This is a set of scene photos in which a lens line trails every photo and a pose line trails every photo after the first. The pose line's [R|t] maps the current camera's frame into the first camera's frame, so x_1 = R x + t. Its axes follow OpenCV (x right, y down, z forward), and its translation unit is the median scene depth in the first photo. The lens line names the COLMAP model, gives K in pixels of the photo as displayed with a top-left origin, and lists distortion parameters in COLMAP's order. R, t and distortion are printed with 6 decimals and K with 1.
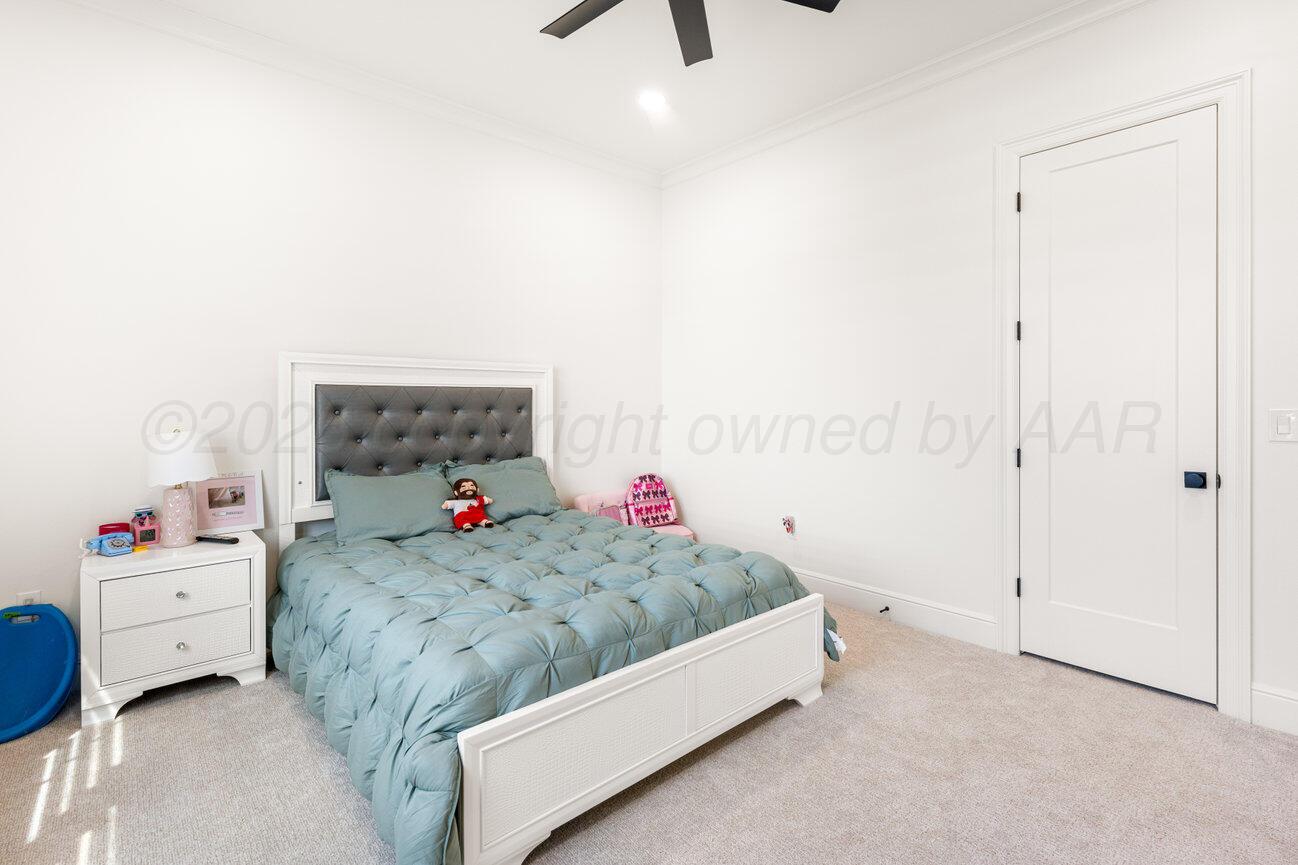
lens RADIAL K [[587.1, 0, 672.7], [0, 587.1, 399.8], [0, 0, 1]] dist [0.022707, -0.000031]
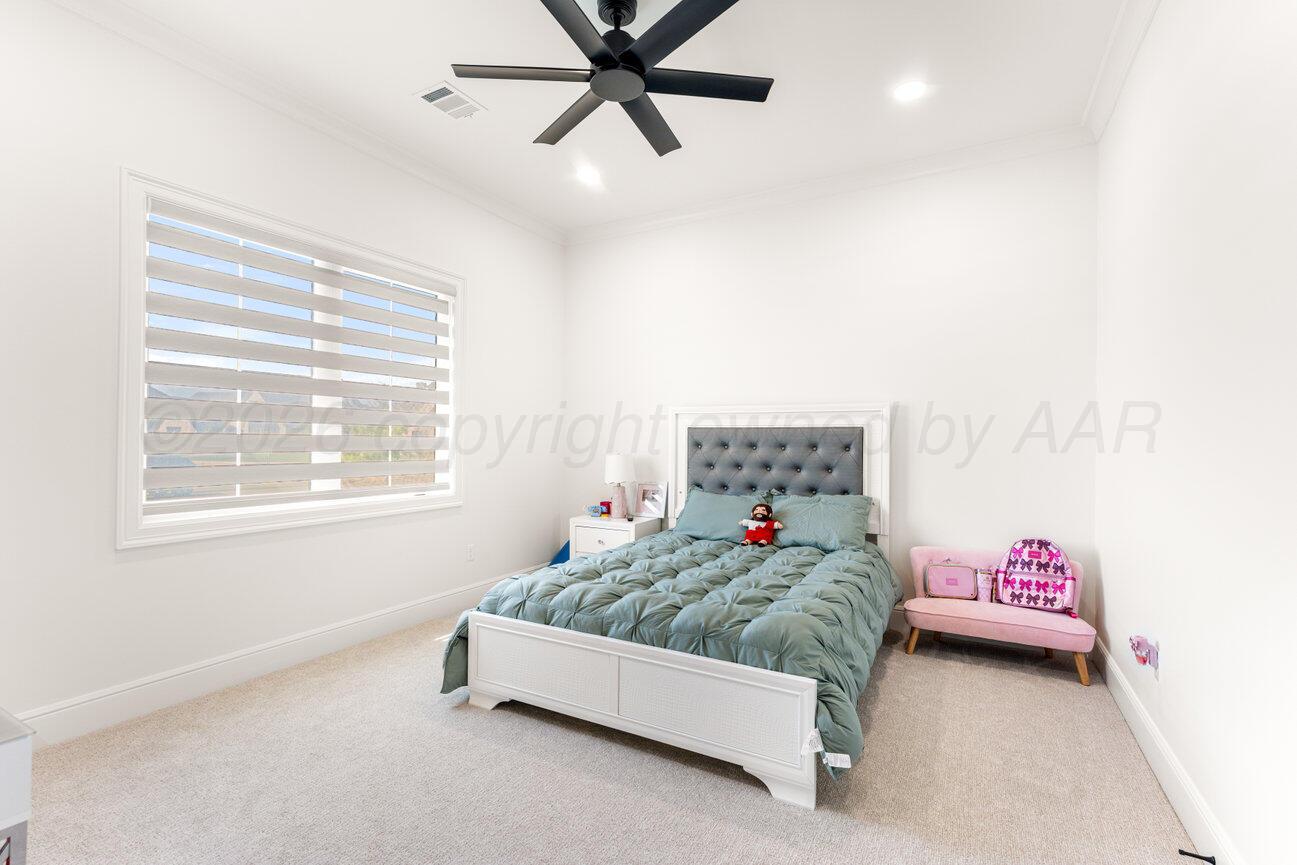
lens RADIAL K [[586.6, 0, 652.0], [0, 586.6, 433.3], [0, 0, 1]] dist [0.022707, -0.000031]
pose [[0.323466, -0.004400, -0.946230, 0.606135], [-0.000989, 0.999987, -0.004988, -0.004186], [0.946239, 0.002549, 0.323457, 0.338513]]
